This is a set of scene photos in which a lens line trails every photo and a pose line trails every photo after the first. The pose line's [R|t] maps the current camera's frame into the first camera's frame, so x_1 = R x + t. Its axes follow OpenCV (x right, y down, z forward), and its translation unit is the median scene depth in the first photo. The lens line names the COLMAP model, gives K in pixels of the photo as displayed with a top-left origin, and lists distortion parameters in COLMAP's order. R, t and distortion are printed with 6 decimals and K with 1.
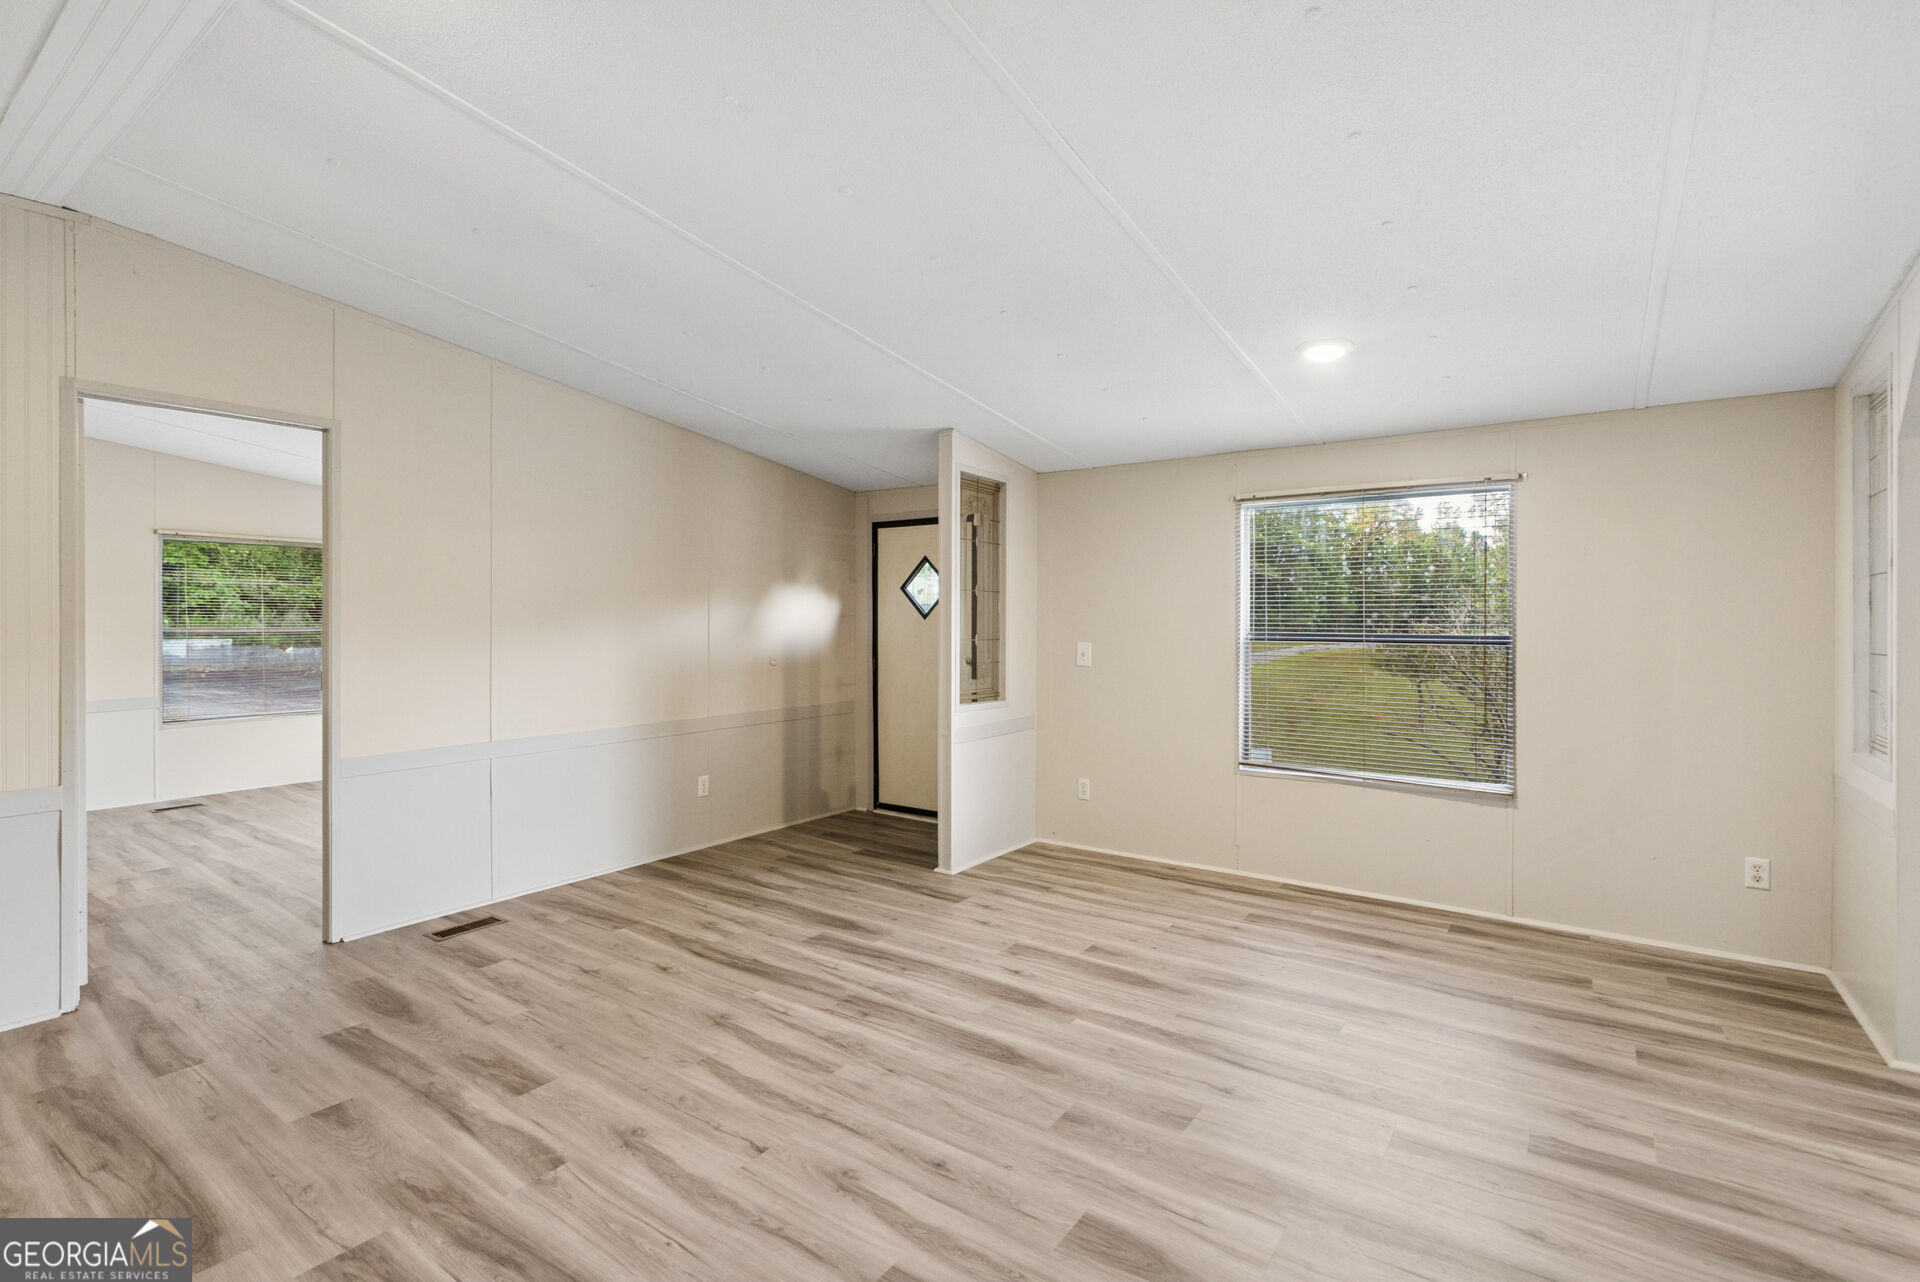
lens RADIAL K [[877.9, 0, 960.5], [0, 877.9, 624.6], [0, 0, 1]] dist [-0.004063, 0.001113]
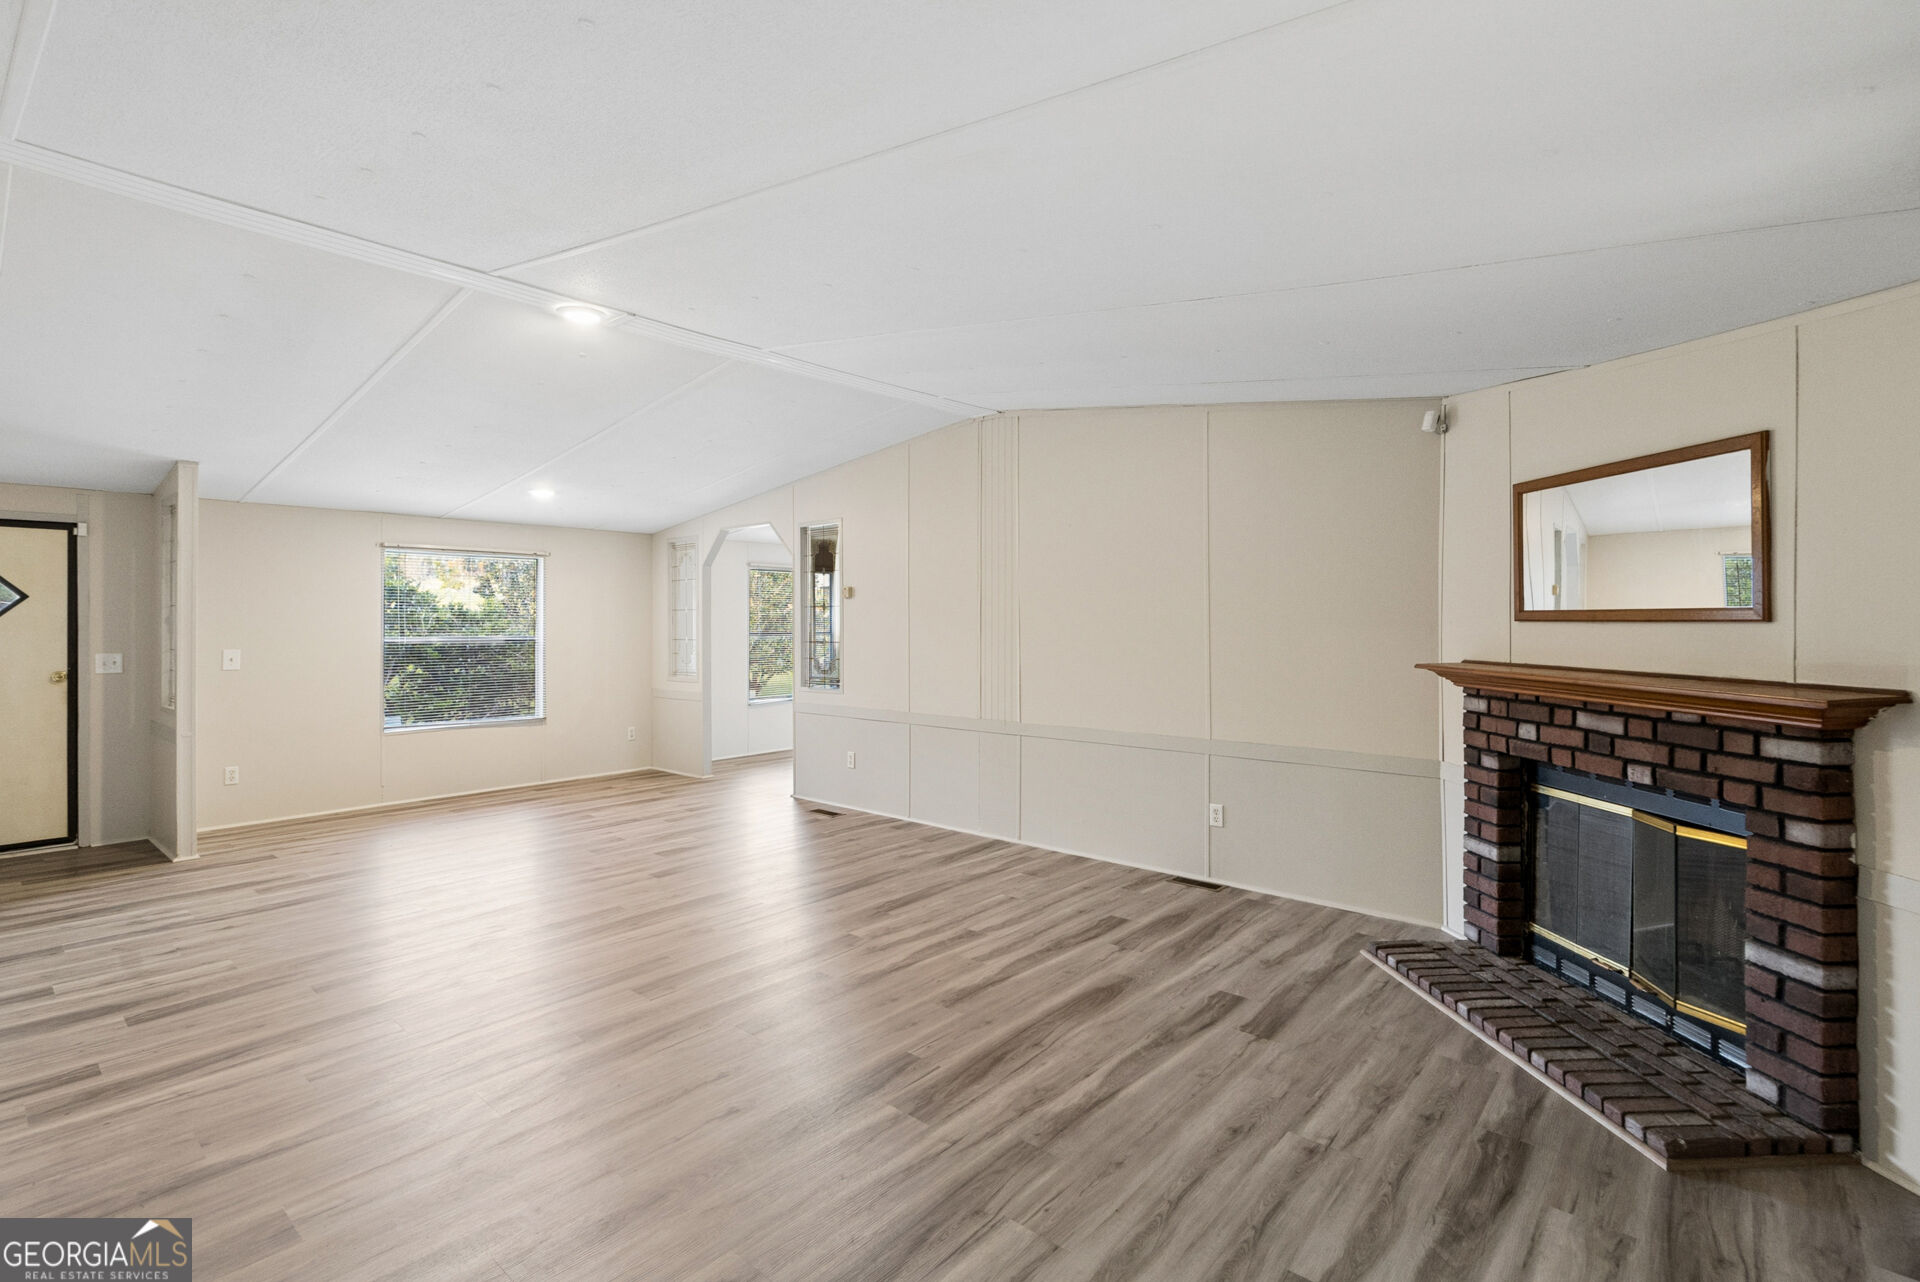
lens RADIAL K [[891.6, 0, 958.5], [0, 891.6, 611.5], [0, 0, 1]] dist [-0.001003, -0.000501]
pose [[0.089741, 0.008576, 0.995928, -1.269585], [0.003765, 0.999953, -0.008950, -0.022223], [-0.995958, 0.004553, 0.089705, -0.093088]]
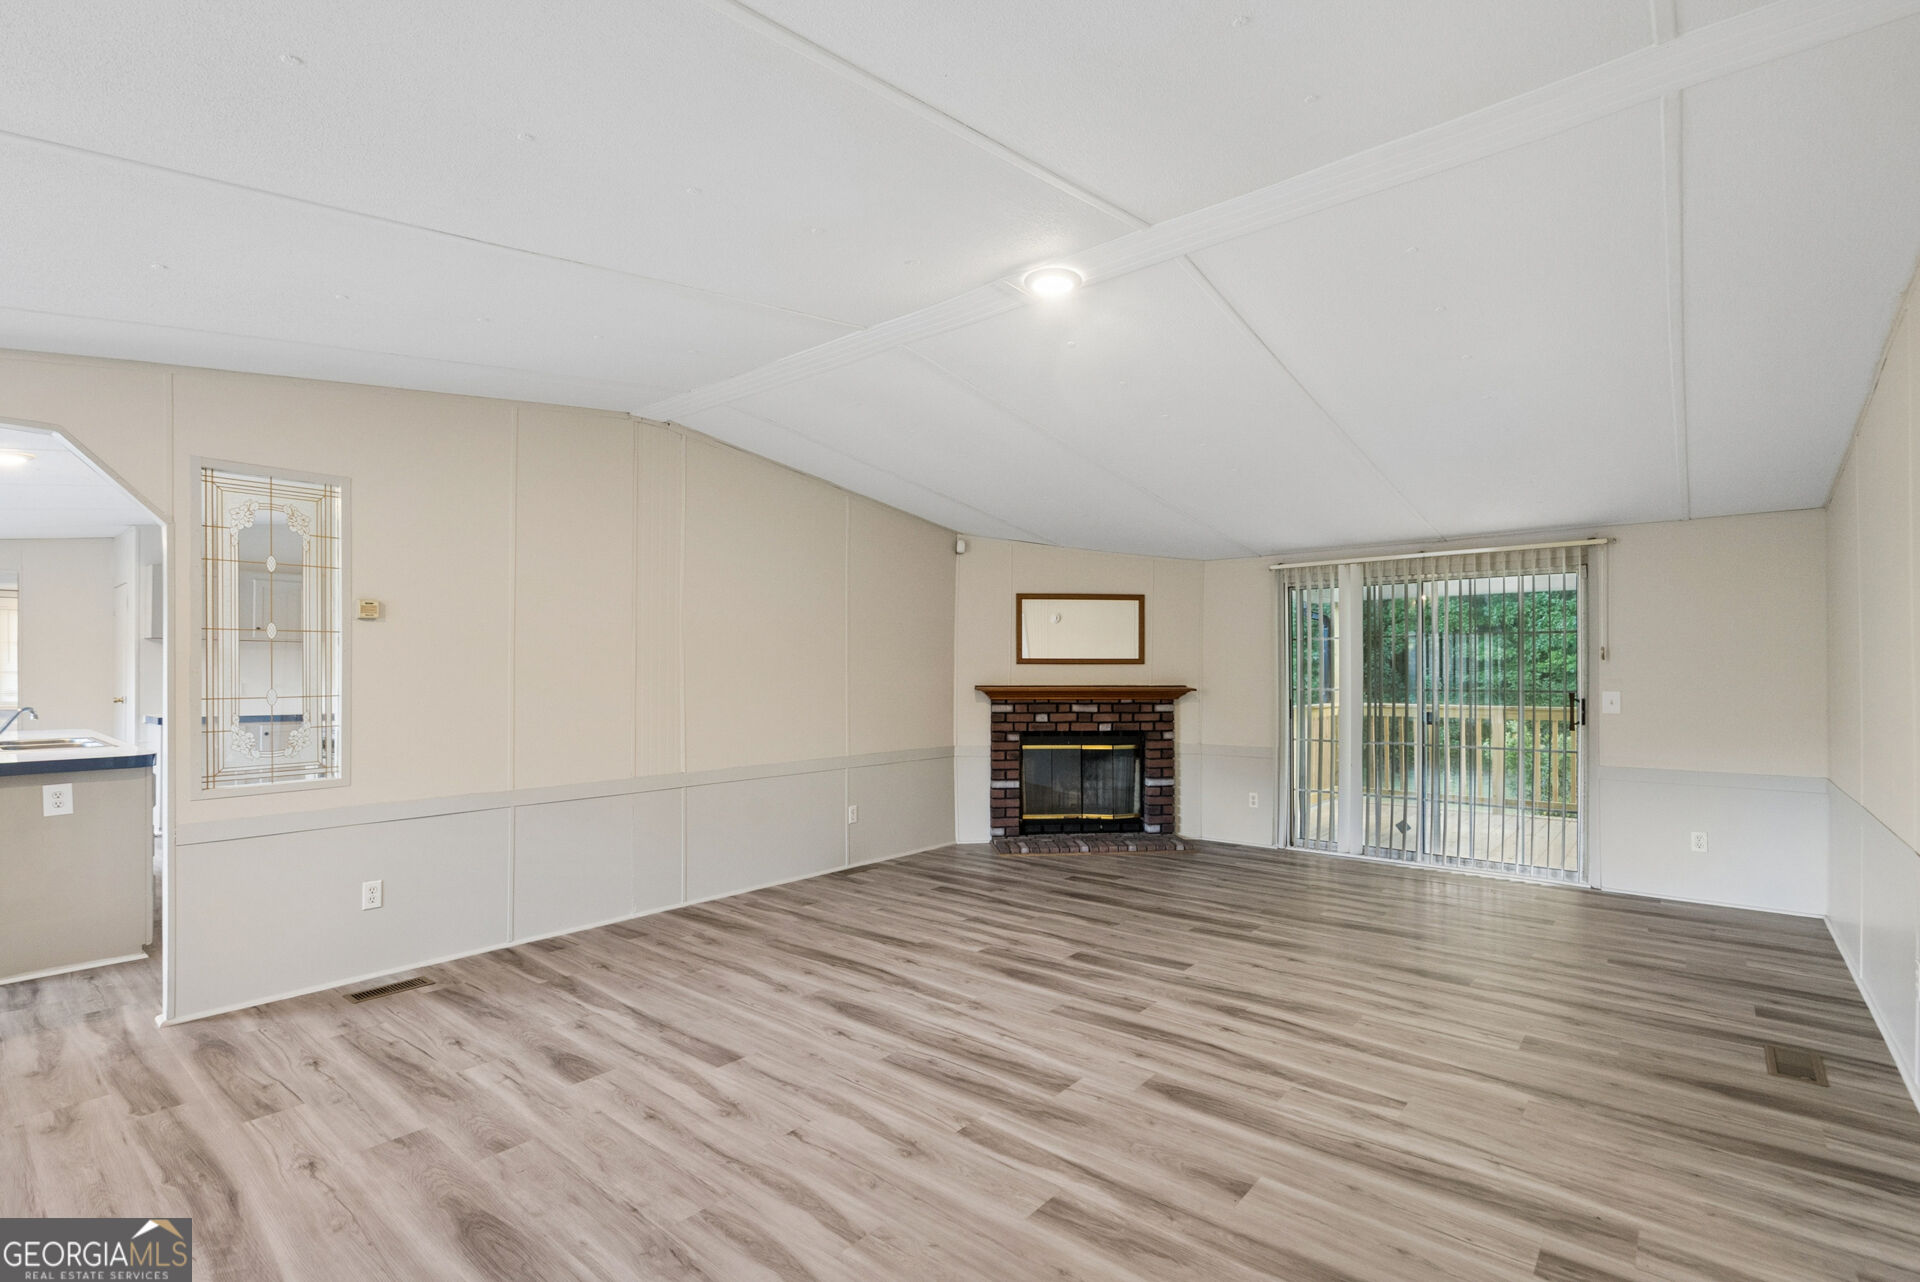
lens RADIAL K [[879.1, 0, 964.7], [0, 879.1, 674.6], [0, 0, 1]] dist [0.000222, 0.000288]
pose [[-0.997542, -0.000740, 0.070073, -0.302879], [-0.000467, 0.999992, 0.003919, -0.003040], [-0.070075, 0.003877, -0.997534, 1.213739]]
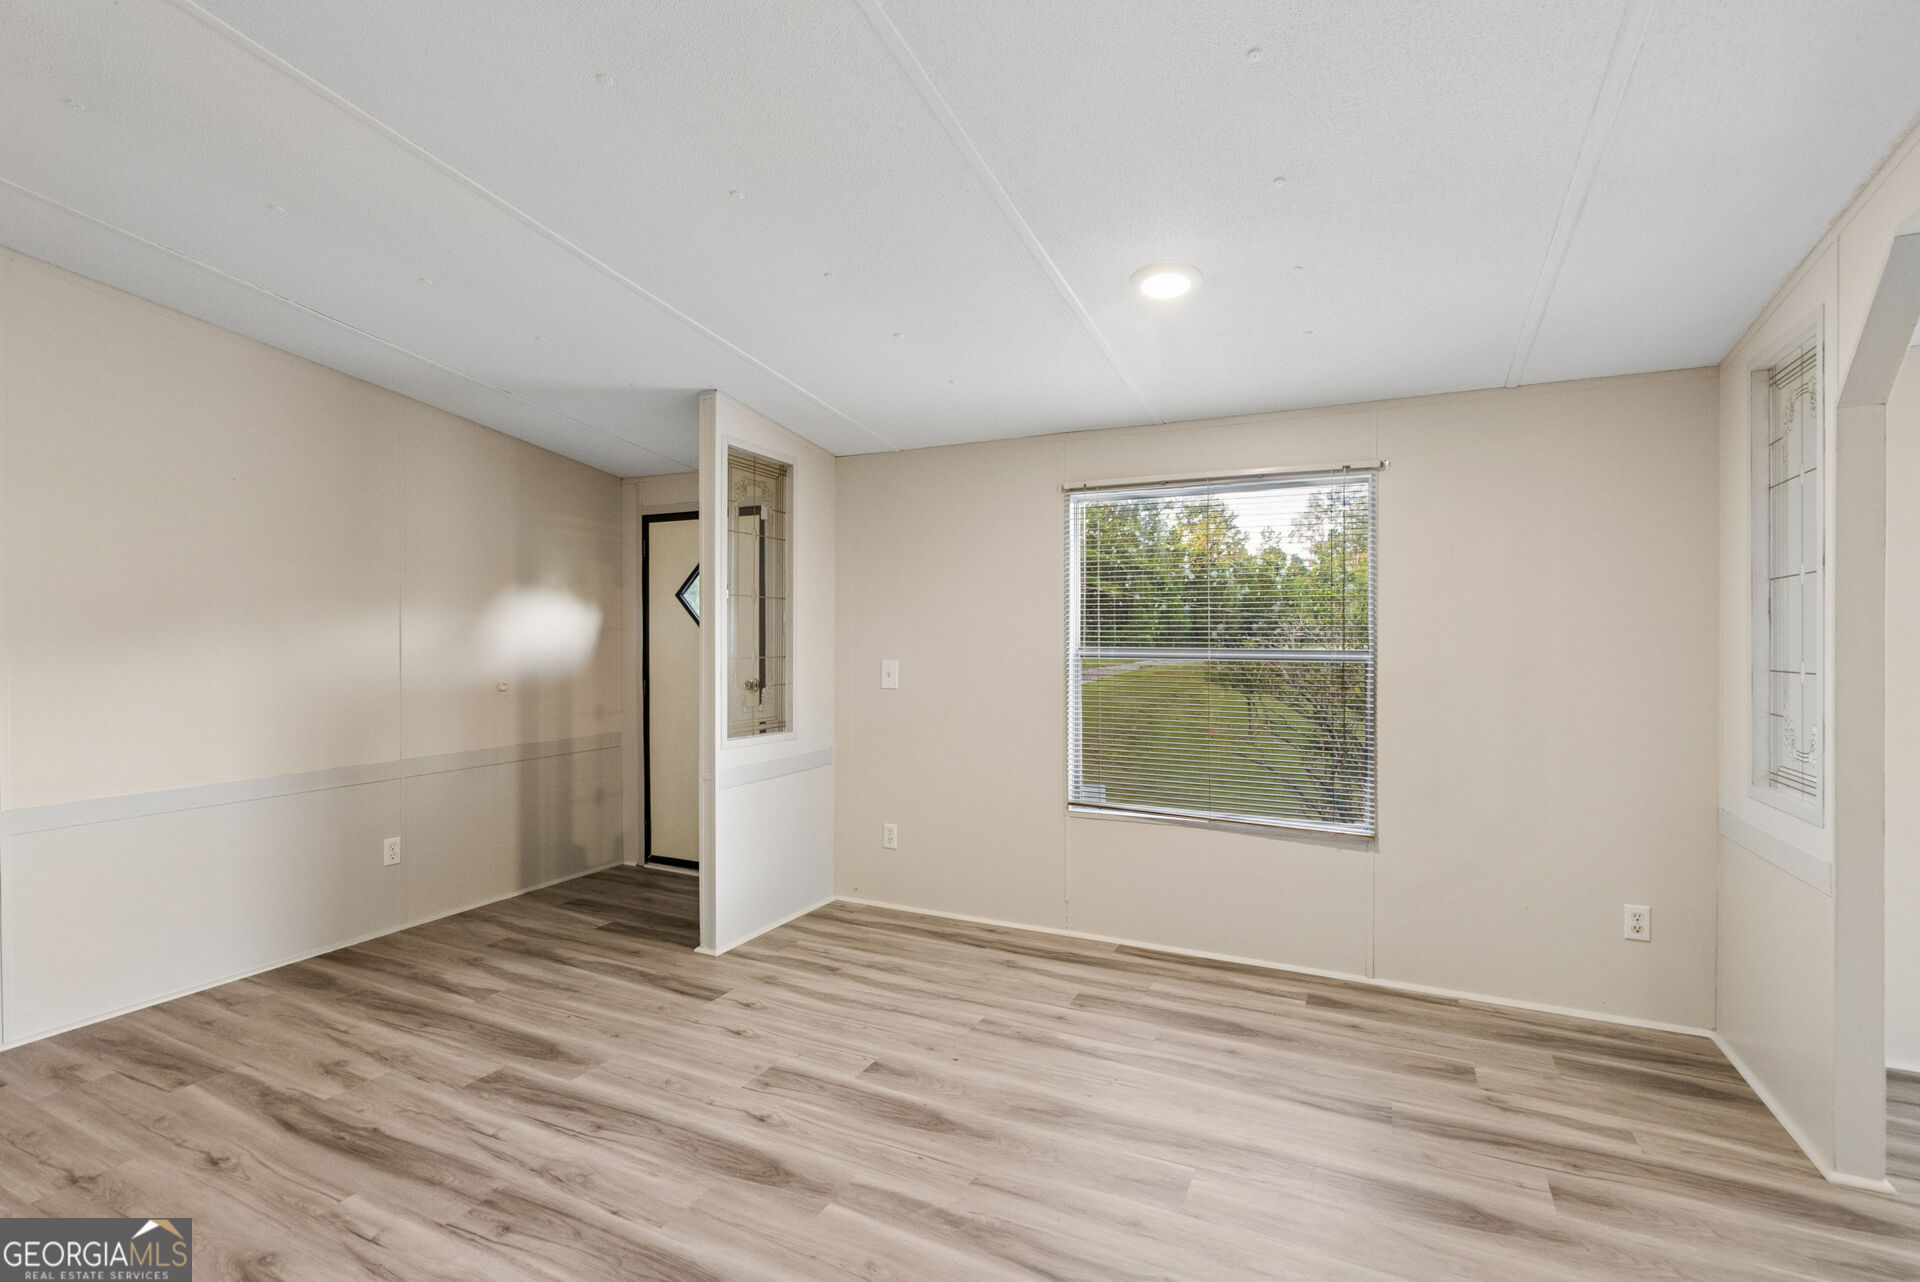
lens RADIAL K [[879.1, 0, 960.0], [0, 879.1, 641.0], [0, 0, 1]] dist [0.002045, -0.000046]
pose [[0.986079, -0.000967, 0.166277, 0.089522], [0.000917, 1.000000, 0.000380, 0.002383], [-0.166277, -0.000222, 0.986079, 0.221996]]
